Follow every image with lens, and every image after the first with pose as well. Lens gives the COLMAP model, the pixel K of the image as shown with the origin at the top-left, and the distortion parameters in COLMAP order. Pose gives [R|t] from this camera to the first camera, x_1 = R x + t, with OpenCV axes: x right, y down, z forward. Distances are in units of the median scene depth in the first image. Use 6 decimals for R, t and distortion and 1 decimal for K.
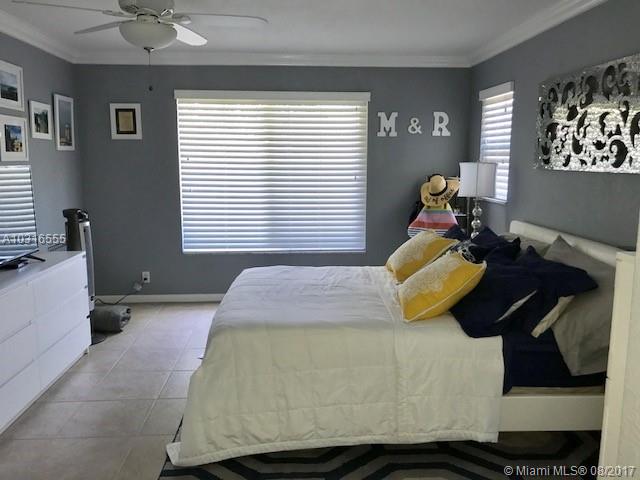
lens RADIAL K [[530.9, 0, 317.0], [0, 530.9, 239.5], [0, 0, 1]] dist [0.010166, -0.019440]
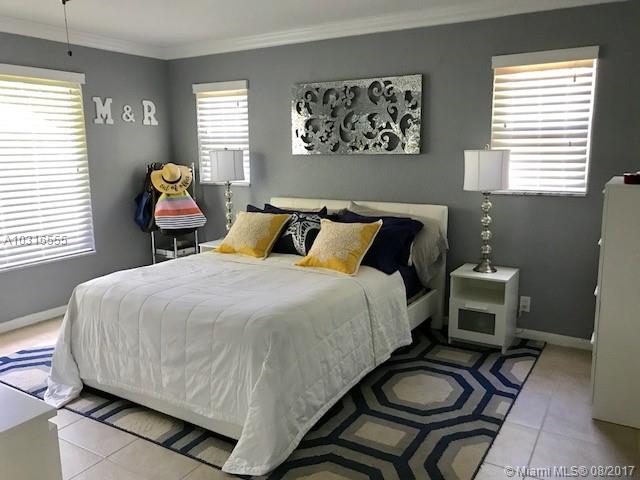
lens RADIAL K [[530.9, 0, 317.9], [0, 530.9, 239.5], [0, 0, 1]] dist [0.010166, -0.019440]
pose [[0.568557, -0.146622, 0.809472, -0.469456], [0.133654, 0.987379, 0.084970, -0.025118], [-0.811714, 0.059879, 0.580978, 0.181483]]
